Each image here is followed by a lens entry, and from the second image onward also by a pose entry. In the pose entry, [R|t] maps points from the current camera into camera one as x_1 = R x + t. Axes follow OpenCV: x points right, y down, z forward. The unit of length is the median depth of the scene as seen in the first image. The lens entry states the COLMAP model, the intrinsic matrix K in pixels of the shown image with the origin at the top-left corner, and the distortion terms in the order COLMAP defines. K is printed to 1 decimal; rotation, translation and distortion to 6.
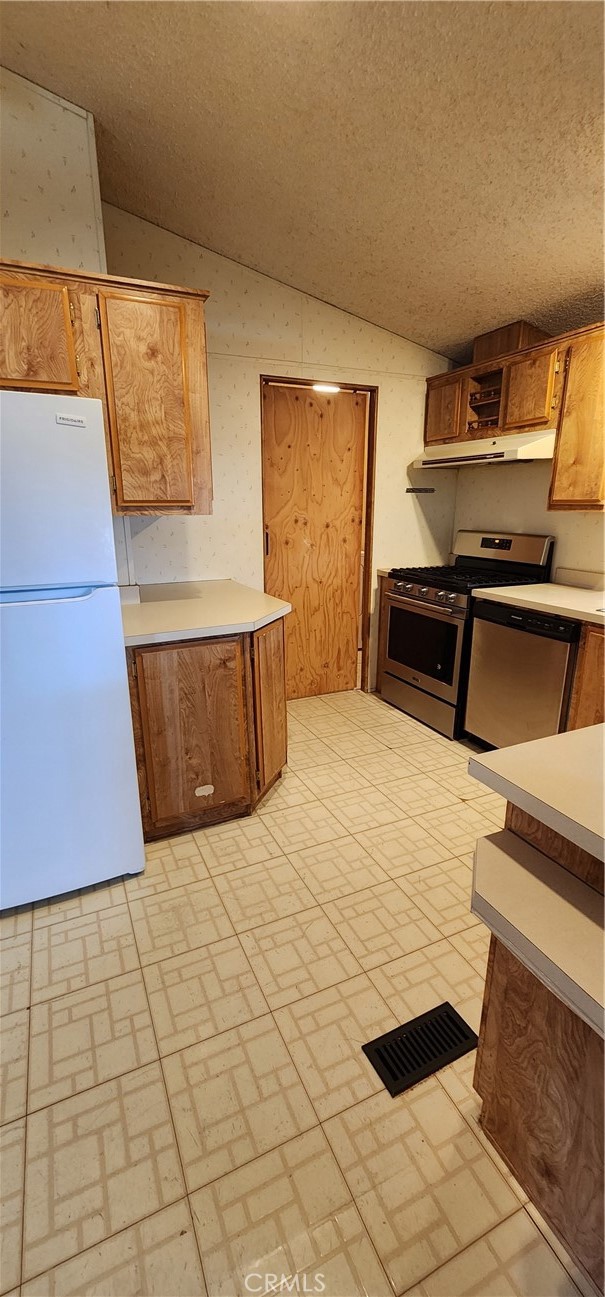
lens RADIAL K [[527.8, 0, 302.5], [0, 527.8, 648.5], [0, 0, 1]] dist [0.000060, 0.000044]
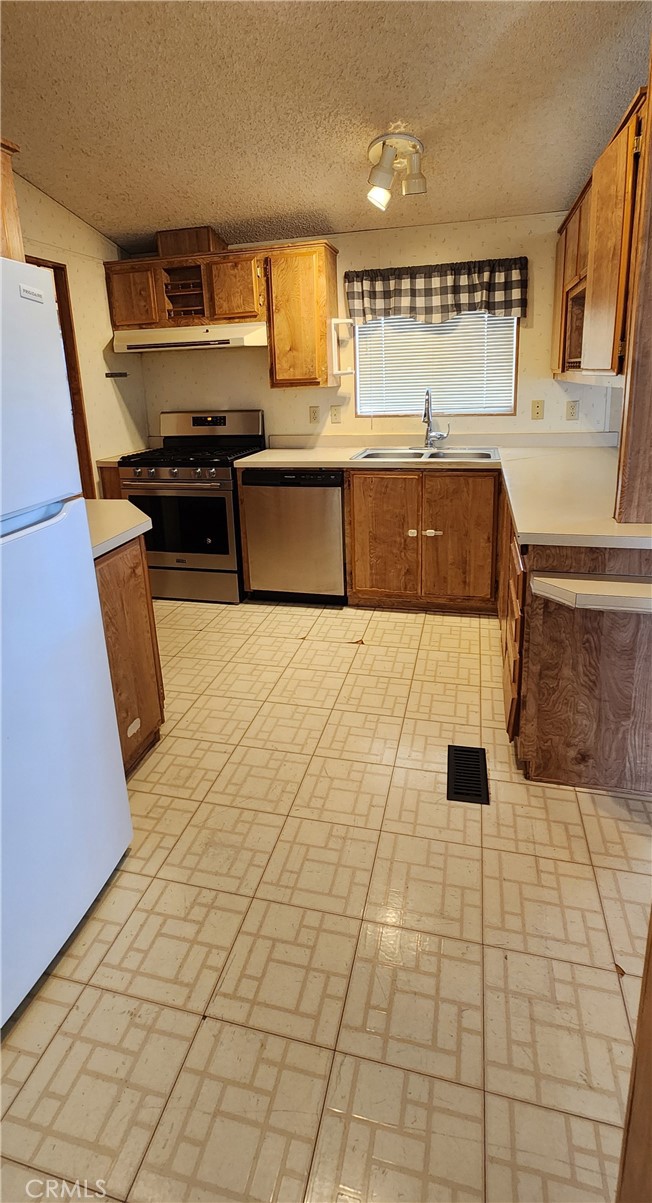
lens RADIAL K [[565.3, 0, 326.5], [0, 565.3, 503.7], [0, 0, 1]] dist [-0.001996, -0.000017]
pose [[0.640013, -0.193418, 0.743621, -0.464473], [0.241616, 0.969365, 0.044182, -0.033943], [-0.729386, 0.151394, 0.667140, 0.093268]]
